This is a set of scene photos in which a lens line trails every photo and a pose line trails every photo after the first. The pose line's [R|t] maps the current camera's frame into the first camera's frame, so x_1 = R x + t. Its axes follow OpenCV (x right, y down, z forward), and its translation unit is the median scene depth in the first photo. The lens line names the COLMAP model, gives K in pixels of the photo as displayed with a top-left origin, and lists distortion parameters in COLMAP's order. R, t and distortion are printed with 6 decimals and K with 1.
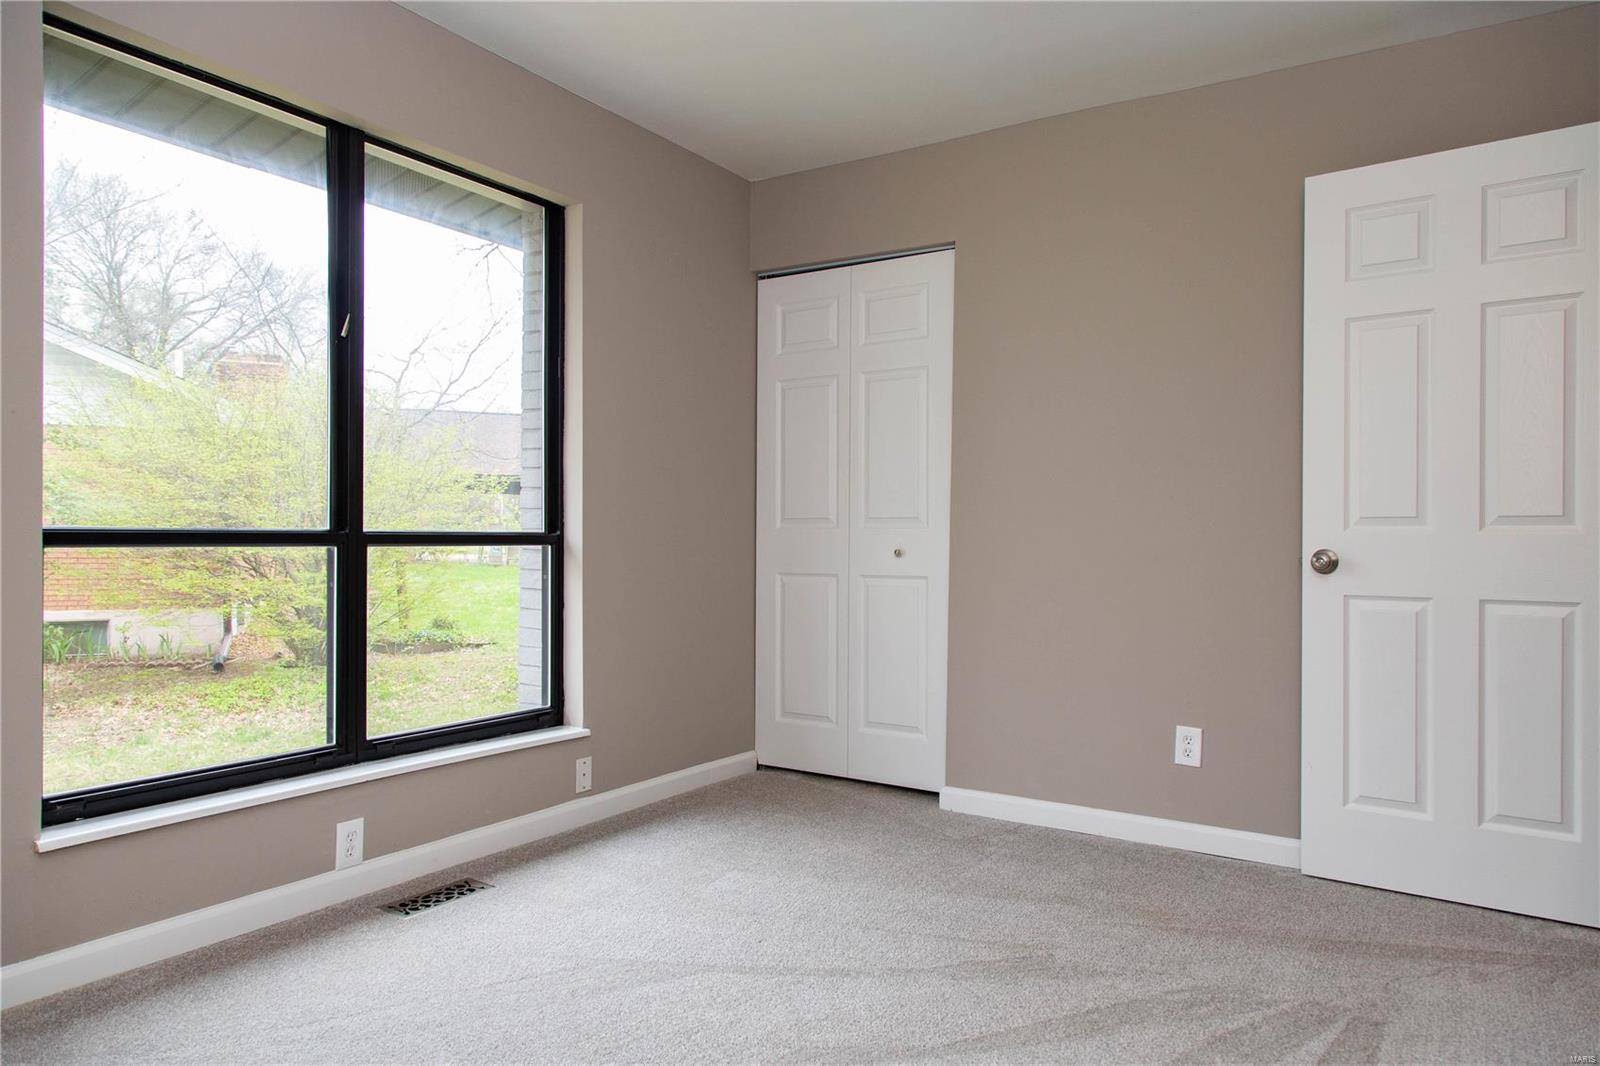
lens RADIAL K [[1048.7, 0, 801.9], [0, 1048.7, 540.9], [0, 0, 1]] dist [0.003714, 0.000343]
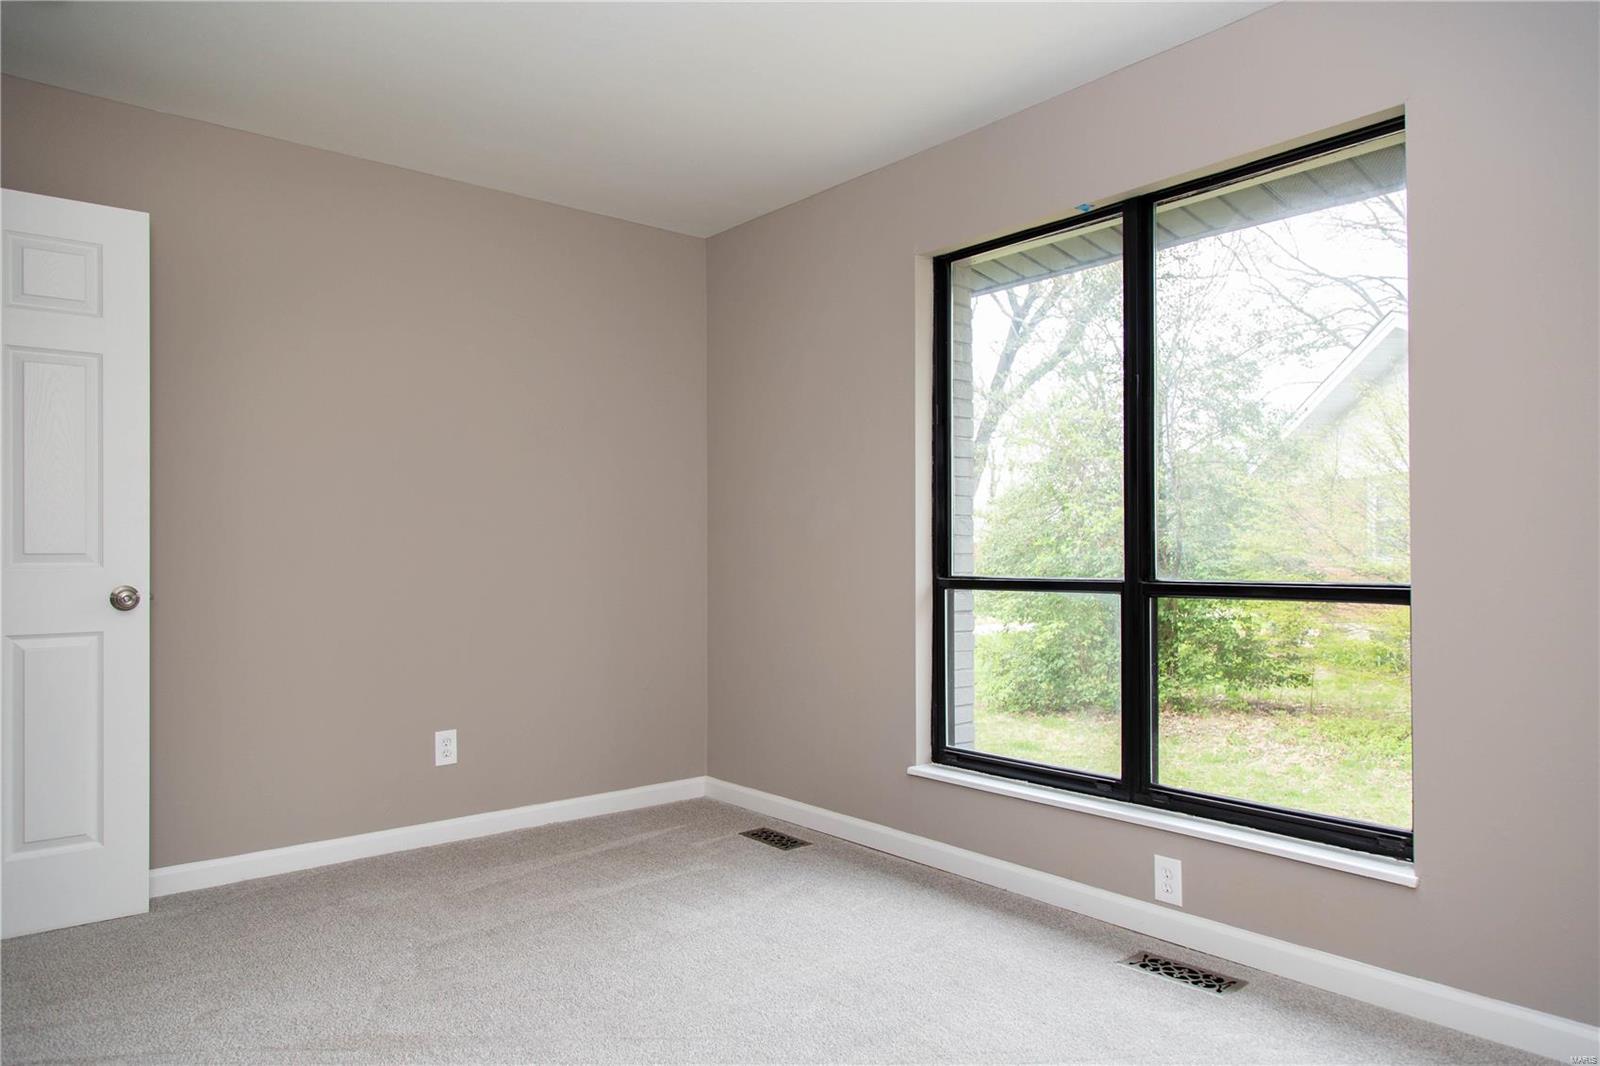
lens RADIAL K [[1048.7, 0, 801.9], [0, 1048.7, 540.9], [0, 0, 1]] dist [0.003714, 0.000343]
pose [[-0.295437, -0.012565, -0.955279, 0.670724], [-0.003906, 0.999921, -0.011944, -0.035858], [0.955354, 0.000203, -0.295463, 0.974242]]
